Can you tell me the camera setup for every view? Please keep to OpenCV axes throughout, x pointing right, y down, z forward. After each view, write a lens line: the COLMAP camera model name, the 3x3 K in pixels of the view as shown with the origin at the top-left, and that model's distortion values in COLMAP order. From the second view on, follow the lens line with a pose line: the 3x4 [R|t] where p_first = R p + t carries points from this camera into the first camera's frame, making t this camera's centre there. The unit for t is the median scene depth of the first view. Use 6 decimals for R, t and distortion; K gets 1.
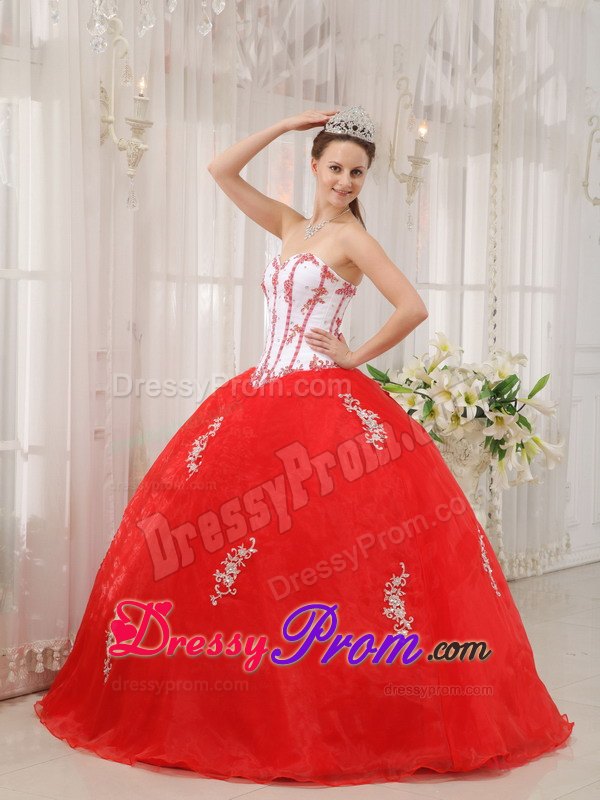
lens RADIAL K [[1779.6, 0, 300.9], [0, 1779.6, 389.0], [0, 0, 1]] dist [0.431308, 0.234989]
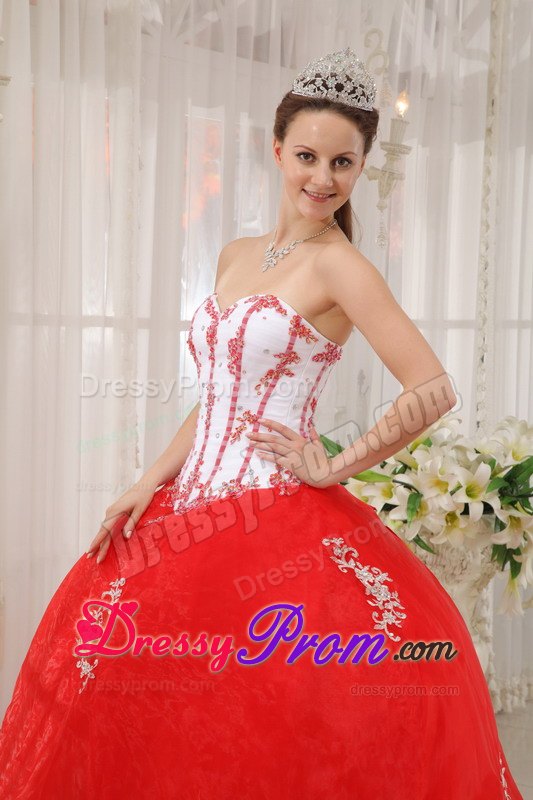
lens RADIAL K [[1888.2, 0, 266.5], [0, 1888.2, 400.0], [0, 0, 1]] dist [0.603016, 0.003056]
pose [[0.999154, 0.004773, 0.040849, -0.021423], [-0.004755, 0.999989, -0.000533, -0.038157], [-0.040852, 0.000338, 0.999165, 0.344102]]
